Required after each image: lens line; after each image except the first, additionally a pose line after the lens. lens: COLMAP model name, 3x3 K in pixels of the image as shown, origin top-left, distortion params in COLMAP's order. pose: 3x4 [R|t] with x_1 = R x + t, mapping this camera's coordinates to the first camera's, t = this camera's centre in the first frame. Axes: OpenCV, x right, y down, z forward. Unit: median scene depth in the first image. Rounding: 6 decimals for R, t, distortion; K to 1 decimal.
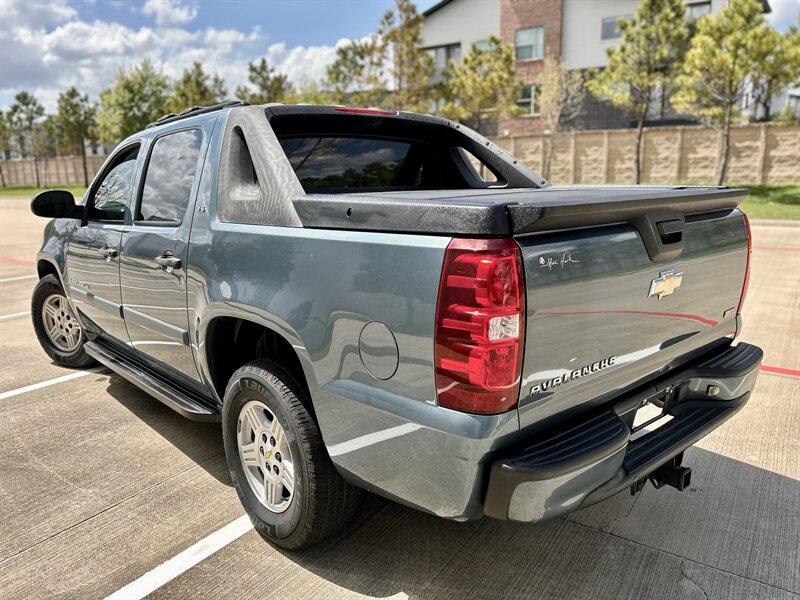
lens RADIAL K [[598.2, 0, 411.3], [0, 598.2, 305.4], [0, 0, 1]] dist [0.045608, -0.047729]
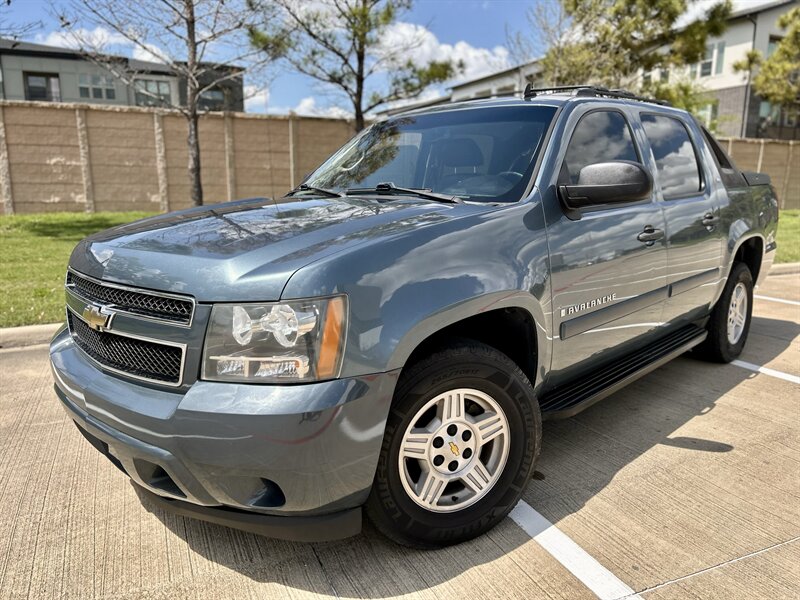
lens RADIAL K [[601.0, 0, 416.3], [0, 601.0, 295.9], [0, 0, 1]] dist [0.043426, -0.046933]
pose [[-0.077244, -0.181288, 0.980392, -1.962087], [0.193312, 0.961946, 0.193108, -0.349455], [-0.978092, 0.204438, -0.039259, 2.014980]]
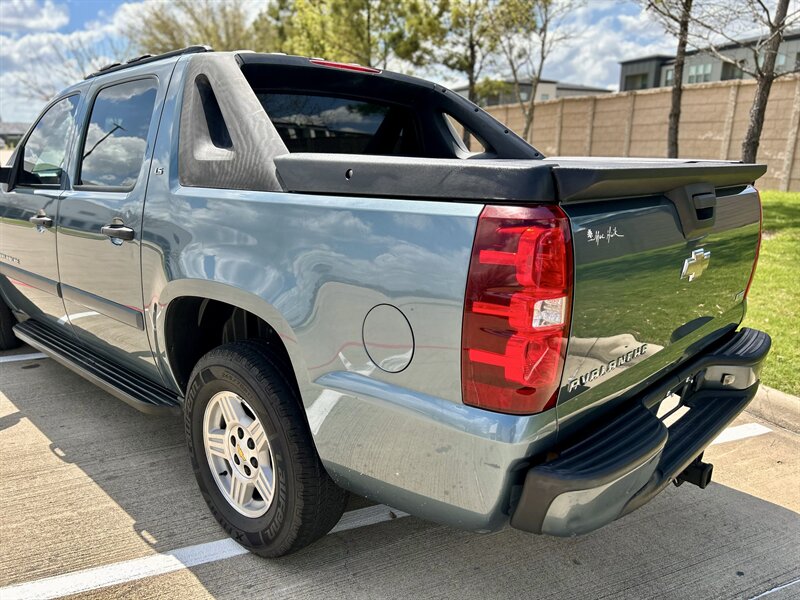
lens RADIAL K [[598.2, 0, 411.3], [0, 598.2, 305.4], [0, 0, 1]] dist [0.045608, -0.047729]
pose [[0.995768, 0.005621, 0.091731, -0.074964], [-0.008537, 0.999470, 0.031426, 0.001421], [-0.091505, -0.032076, 0.995288, 0.118520]]
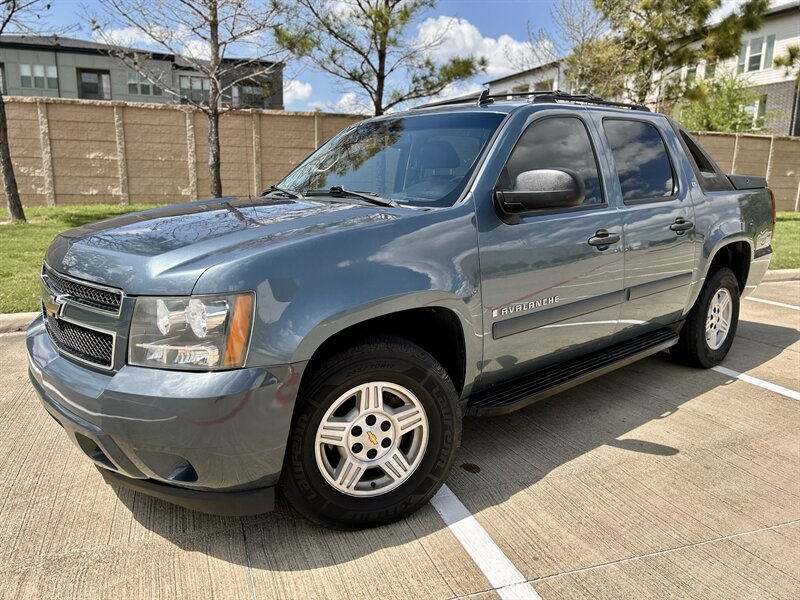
lens RADIAL K [[601.9, 0, 402.5], [0, 601.9, 292.2], [0, 0, 1]] dist [0.049984, -0.058143]
pose [[0.008043, -0.184230, 0.982850, -2.027083], [0.183890, 0.966392, 0.179640, -0.333640], [-0.982914, 0.179291, 0.041651, 1.845011]]
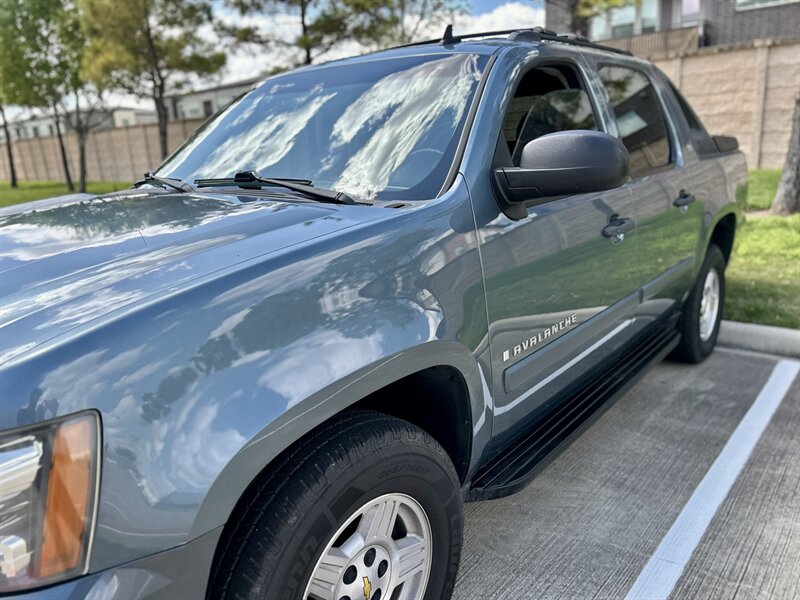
lens RADIAL K [[601.4, 0, 400.8], [0, 601.4, 295.7], [0, 0, 1]] dist [0.045595, -0.050224]
pose [[-0.146642, -0.230770, 0.961895, -1.628220], [0.218813, 0.940750, 0.259055, -0.353672], [-0.964685, 0.248463, -0.087458, 1.900125]]
